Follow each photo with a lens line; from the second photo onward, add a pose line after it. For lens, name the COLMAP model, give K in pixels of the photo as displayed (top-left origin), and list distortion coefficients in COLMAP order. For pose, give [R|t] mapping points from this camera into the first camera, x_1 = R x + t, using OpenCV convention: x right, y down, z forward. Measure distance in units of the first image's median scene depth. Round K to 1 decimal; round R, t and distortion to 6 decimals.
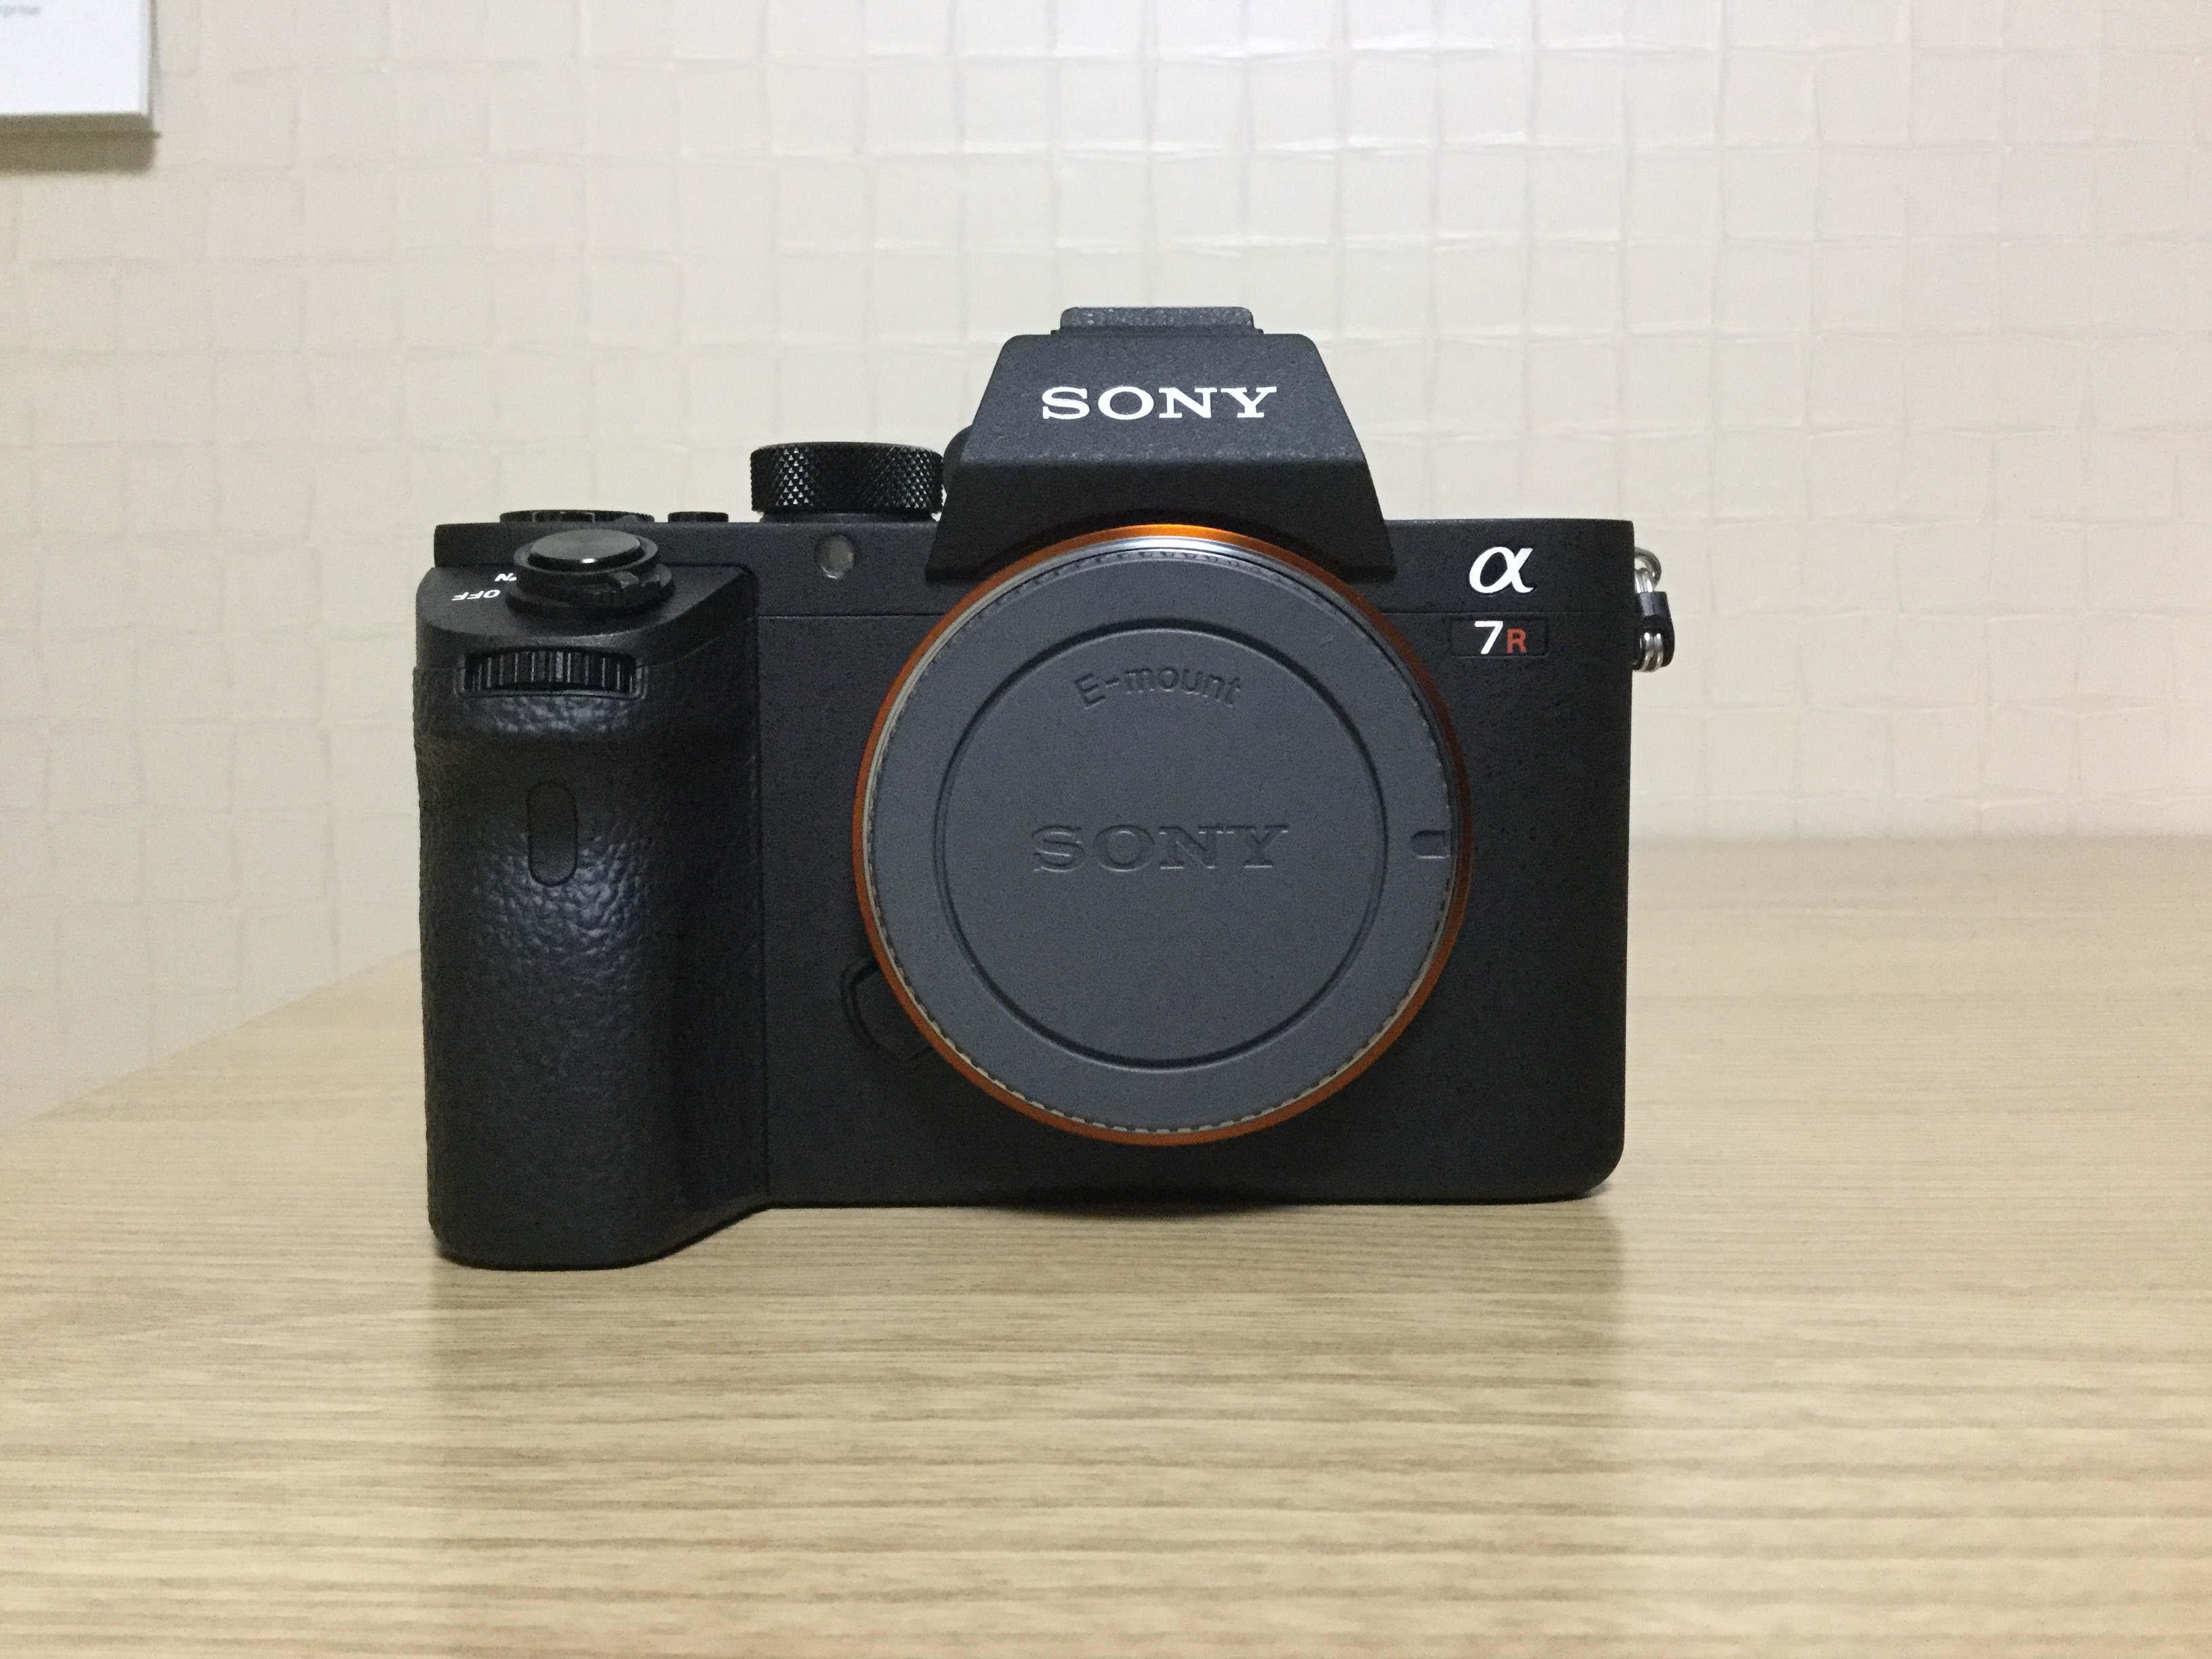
lens RADIAL K [[2067.1, 0, 1106.0], [0, 2067.1, 829.5], [0, 0, 1]] dist [0.100385, -0.234994]
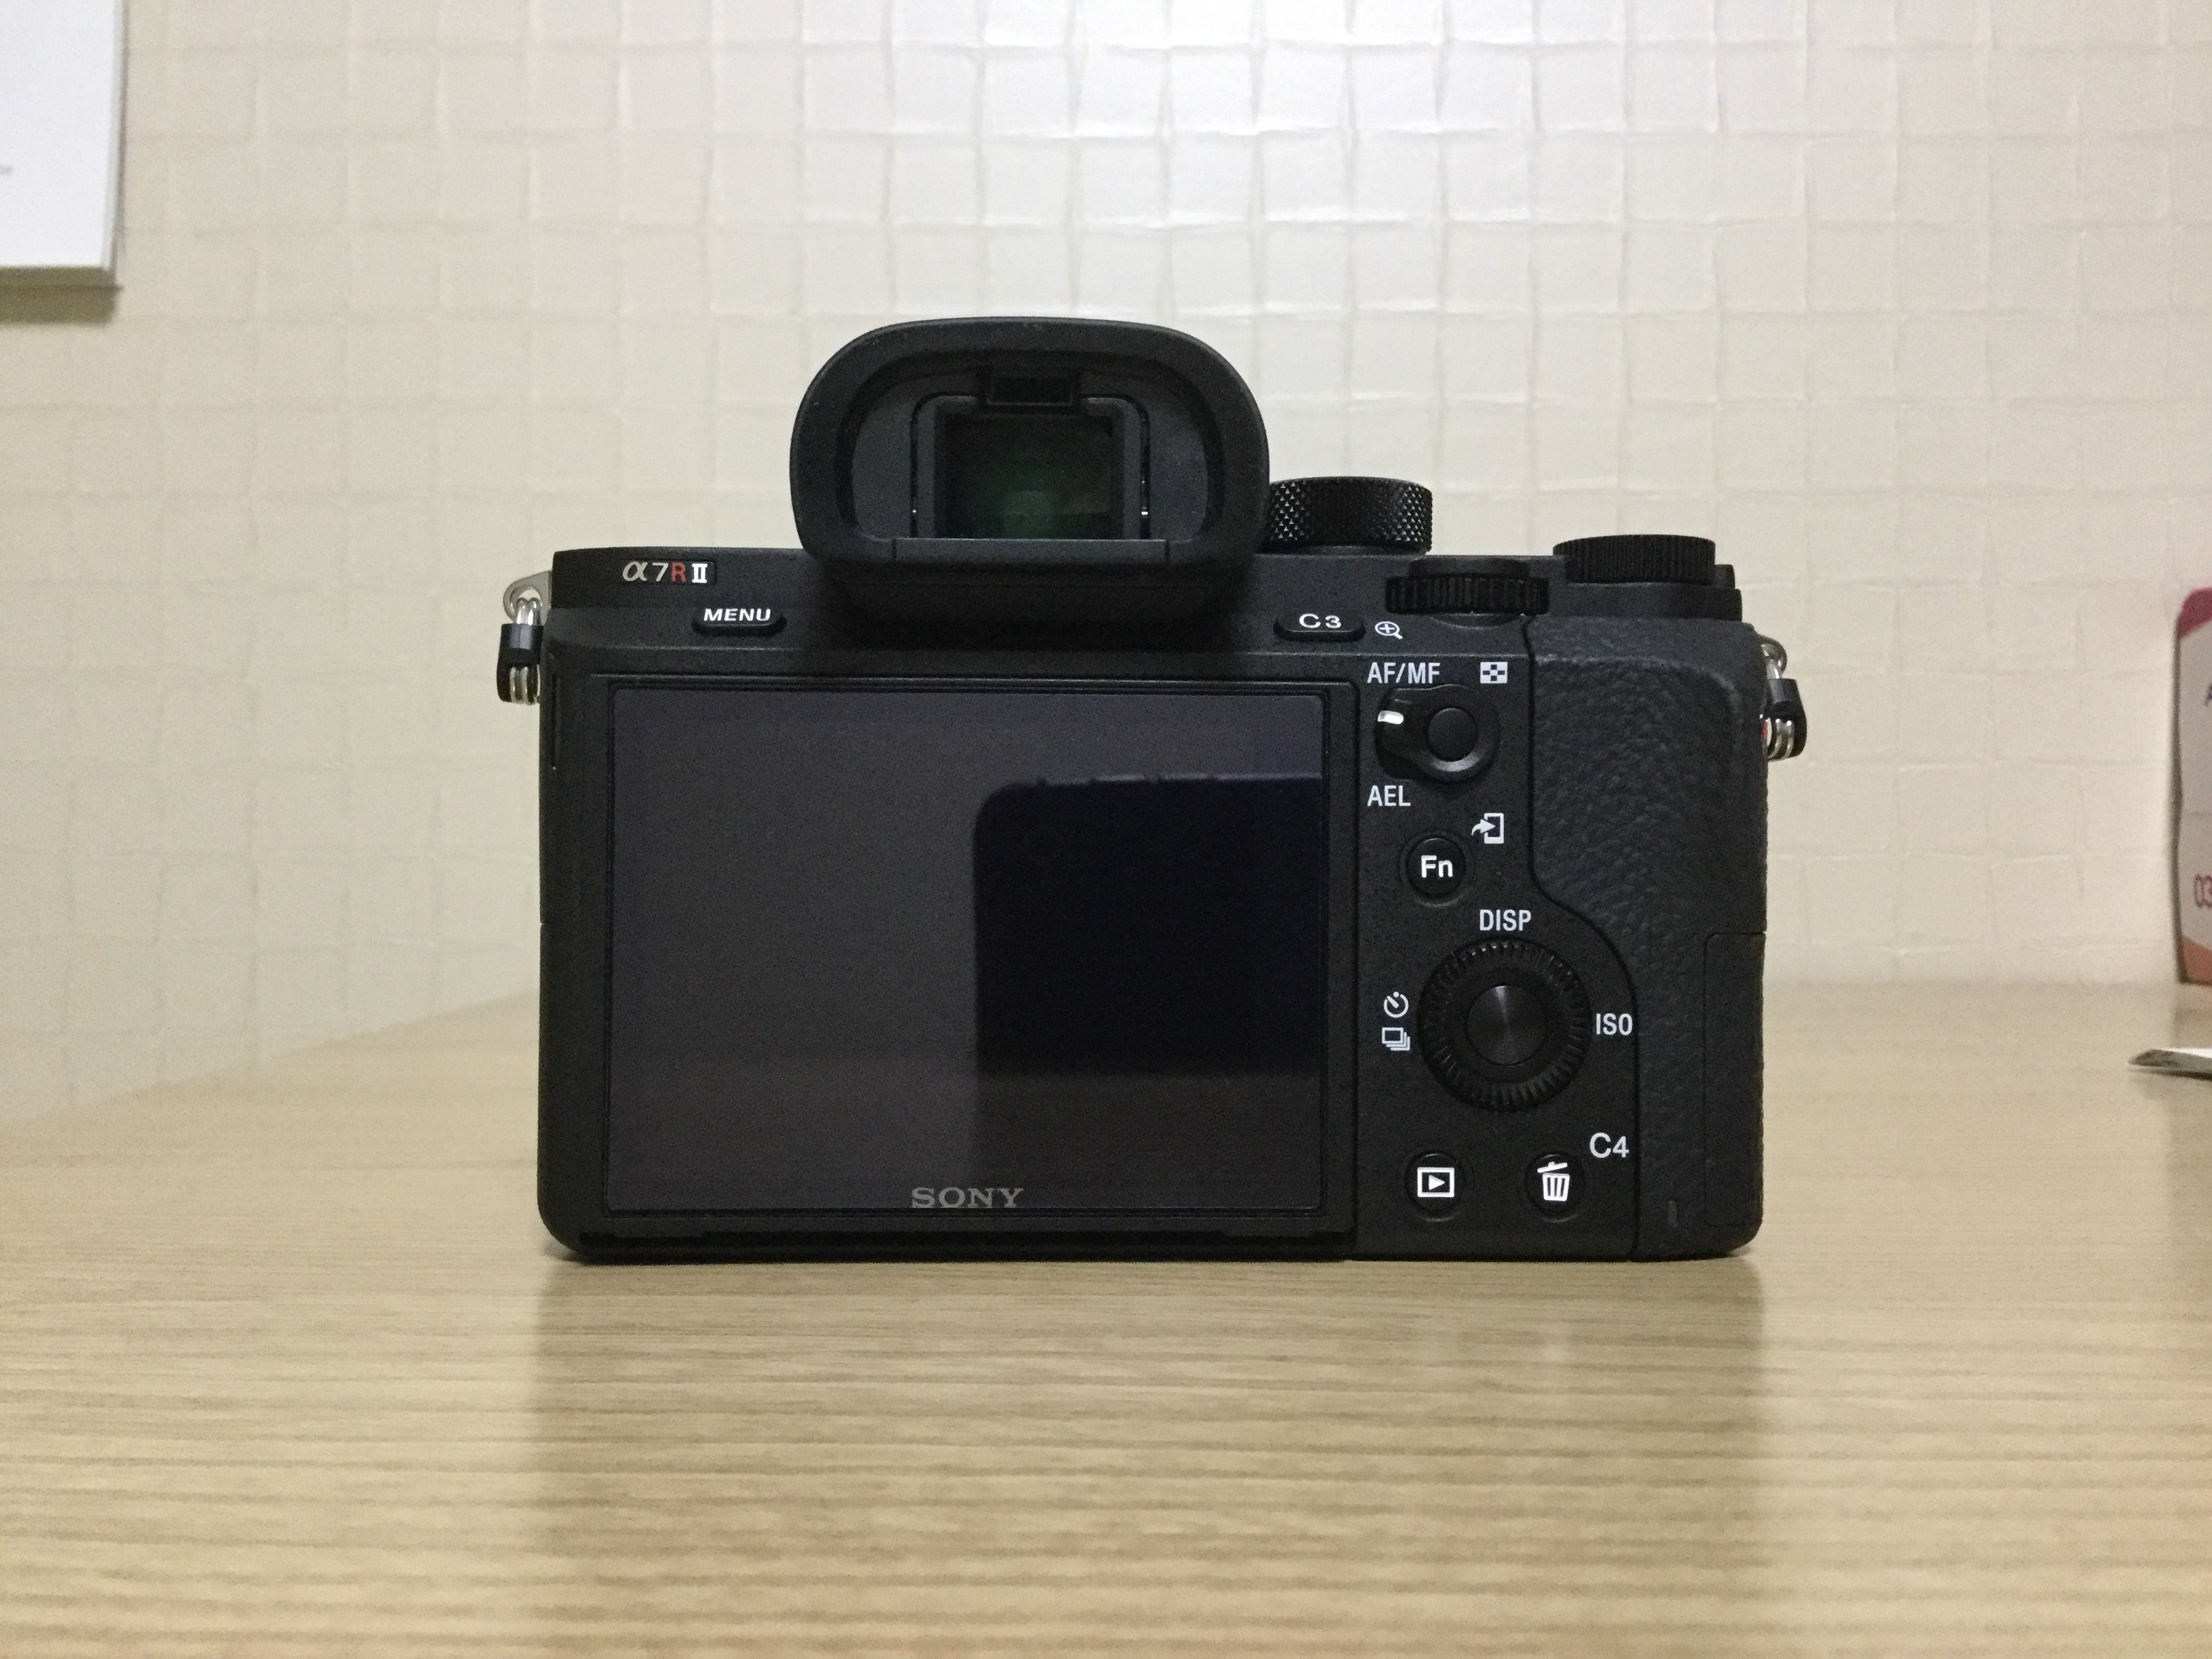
lens RADIAL K [[2060.7, 0, 1106.0], [0, 2060.7, 829.5], [0, 0, 1]] dist [0.113412, -0.264553]
pose [[0.999957, 0.008580, -0.003553, 0.157876], [-0.008885, 0.995218, -0.097274, 0.117942], [0.002701, 0.097301, 0.995251, -0.025983]]
